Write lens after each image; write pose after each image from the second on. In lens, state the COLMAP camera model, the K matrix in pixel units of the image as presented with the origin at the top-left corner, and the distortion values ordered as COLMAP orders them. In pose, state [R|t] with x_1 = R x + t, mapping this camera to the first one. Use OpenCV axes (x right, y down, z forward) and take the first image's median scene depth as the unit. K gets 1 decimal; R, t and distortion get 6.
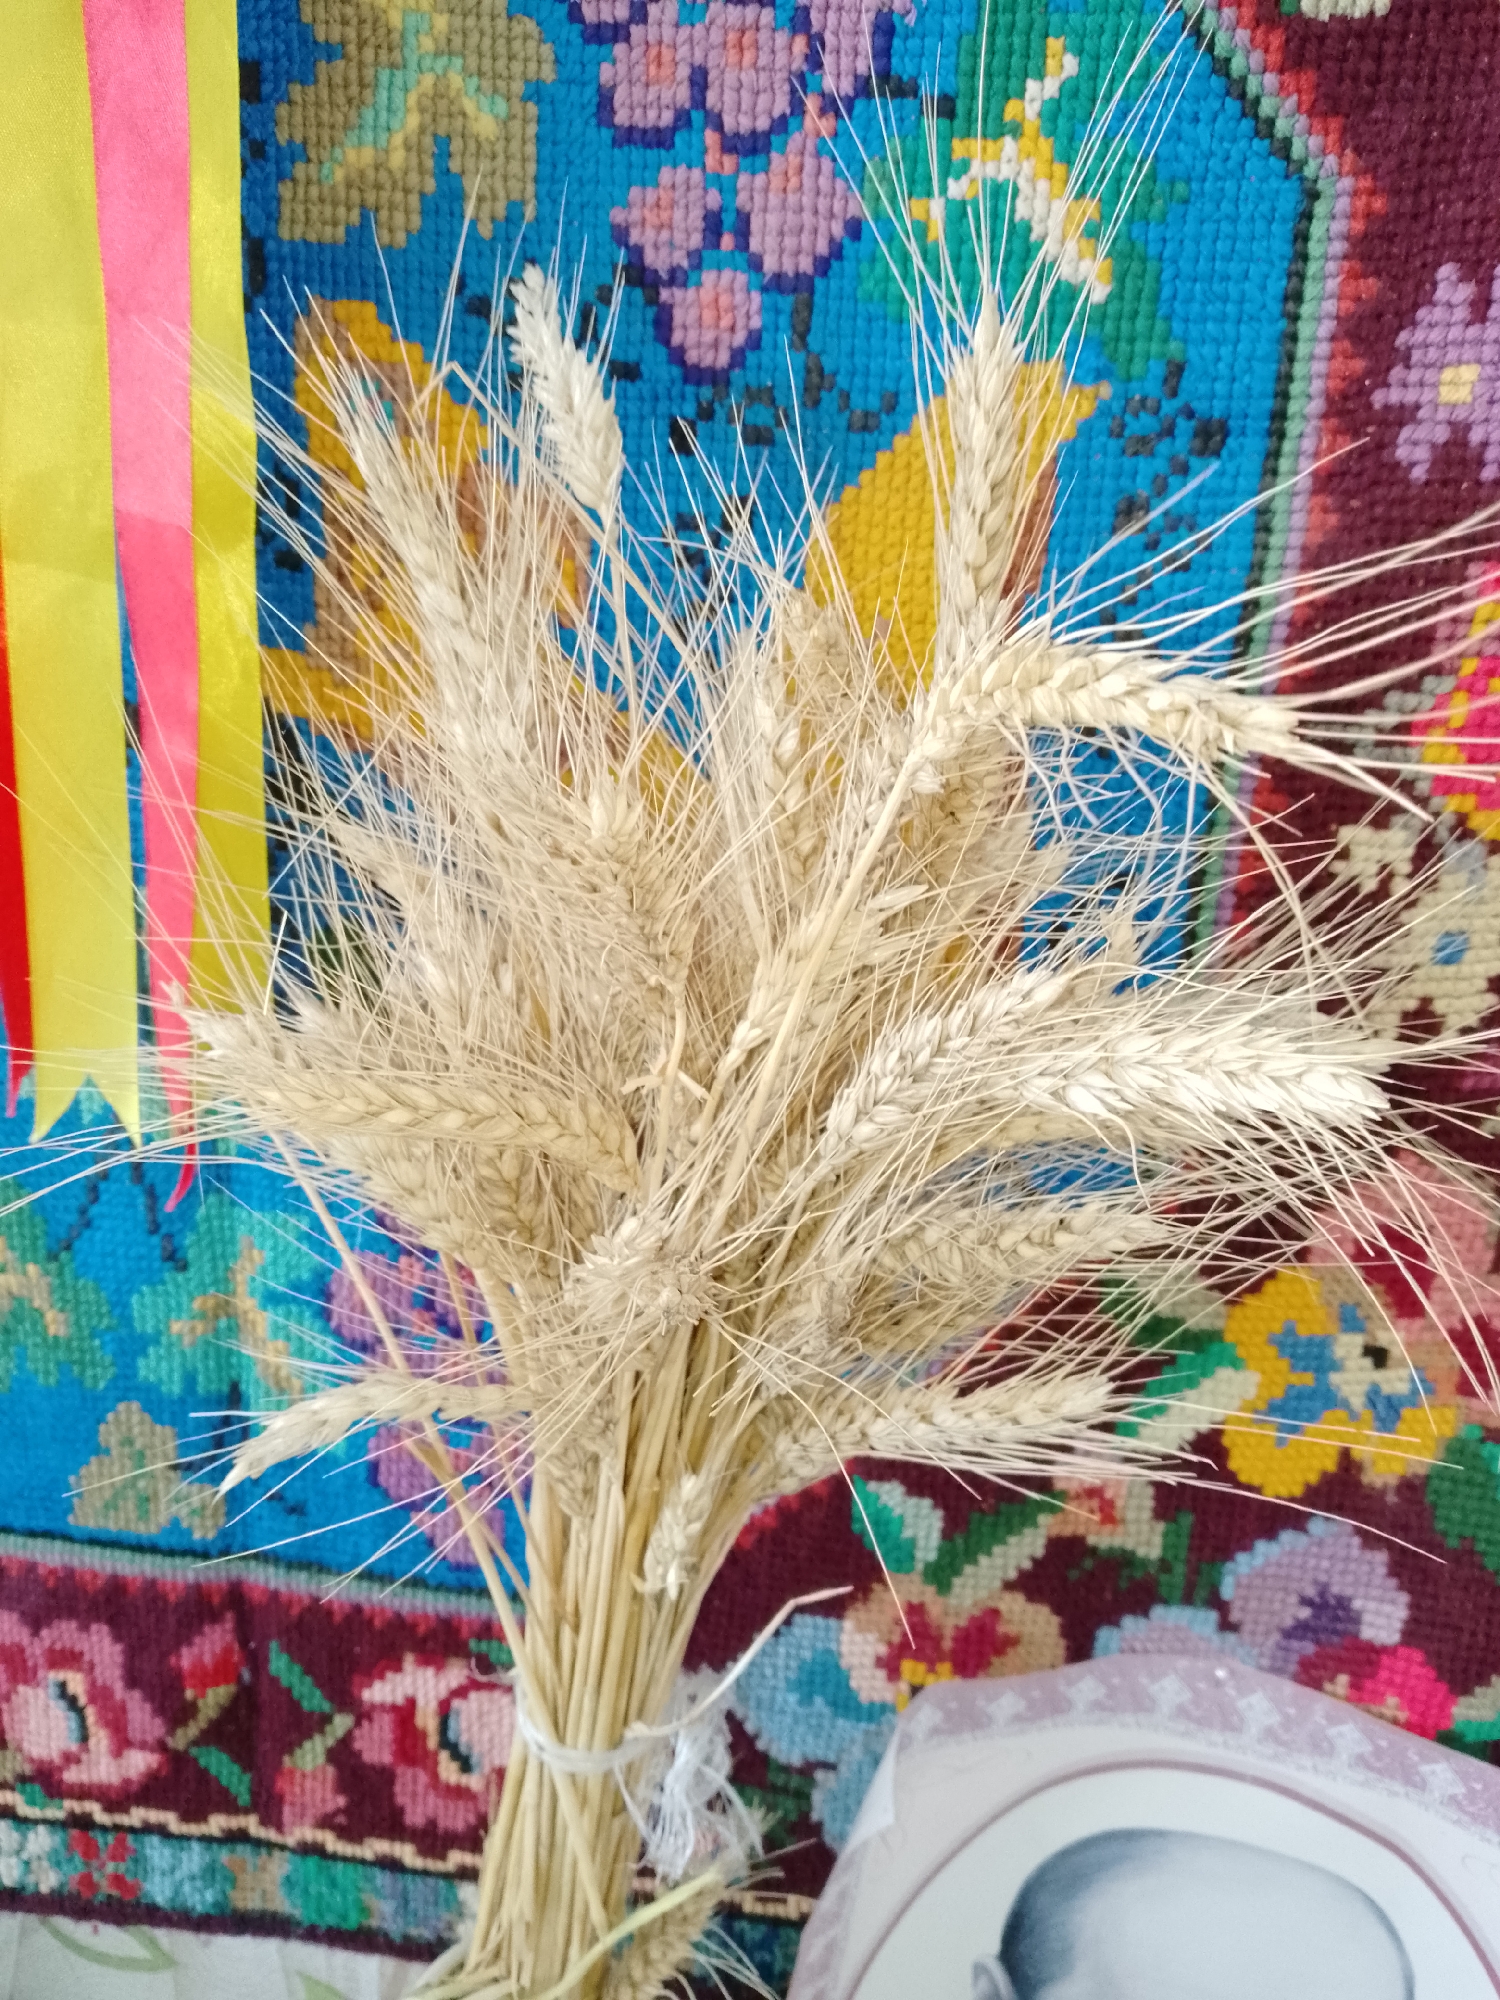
lens RADIAL K [[1622.2, 0, 750.1], [0, 1622.2, 983.6], [0, 0, 1]] dist [-0.043576, 0.027080]
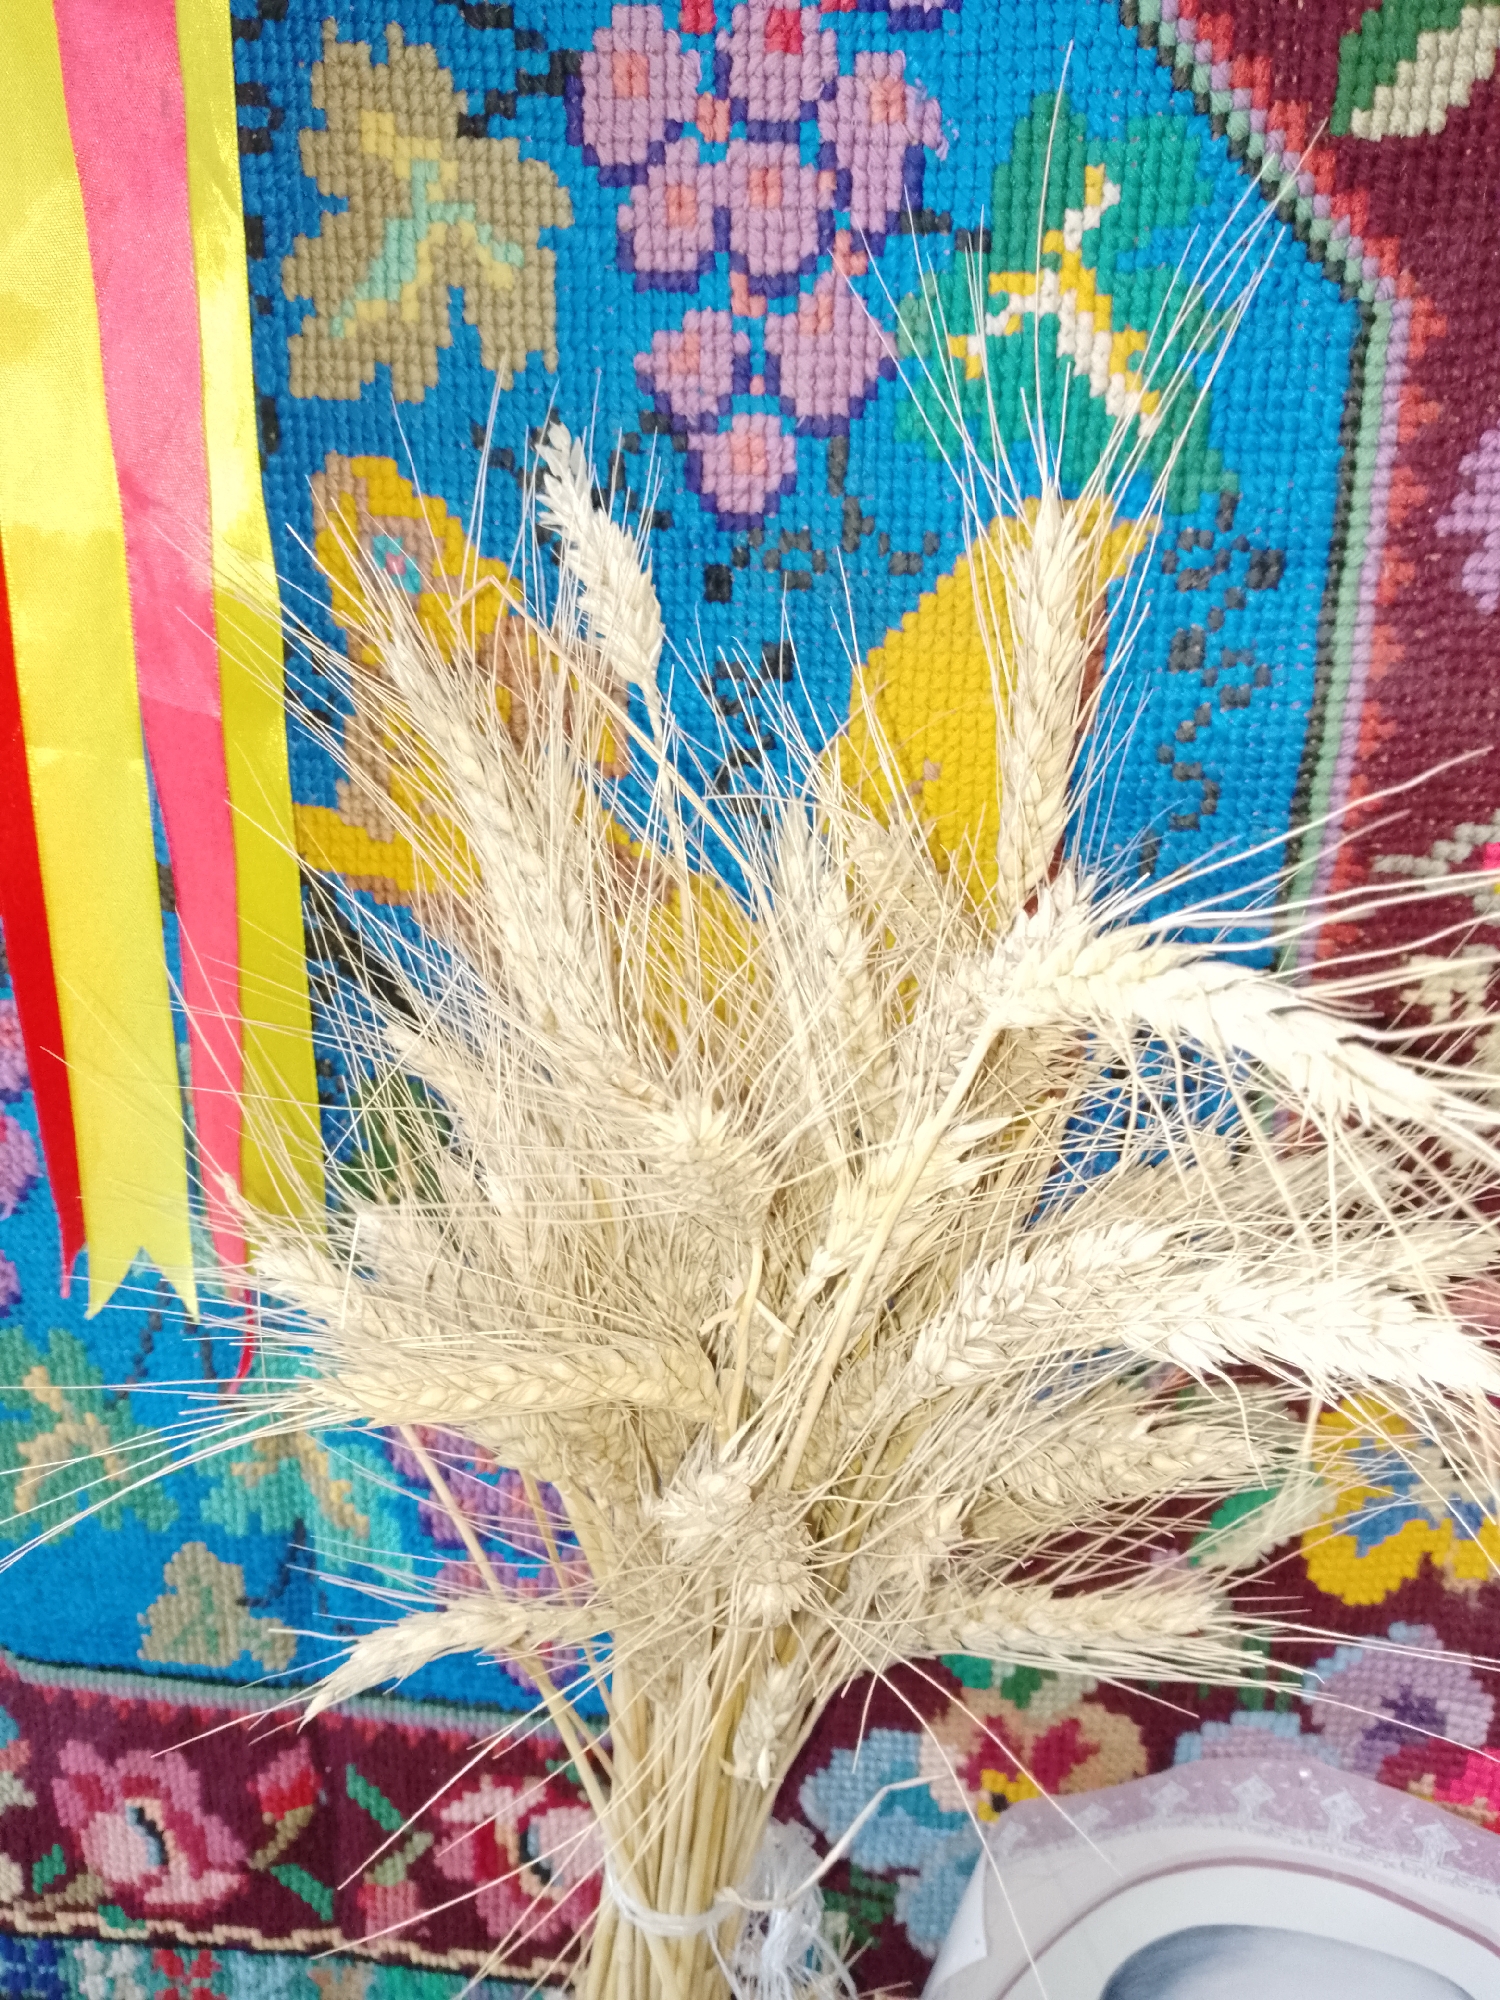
lens RADIAL K [[1622.2, 0, 760.0], [0, 1622.2, 1009.0], [0, 0, 1]] dist [-0.043576, 0.027080]
pose [[0.999063, -0.042676, -0.007189, -0.021896], [0.042856, 0.998714, 0.027079, -0.115522], [0.006024, -0.027362, 0.999607, 0.026700]]
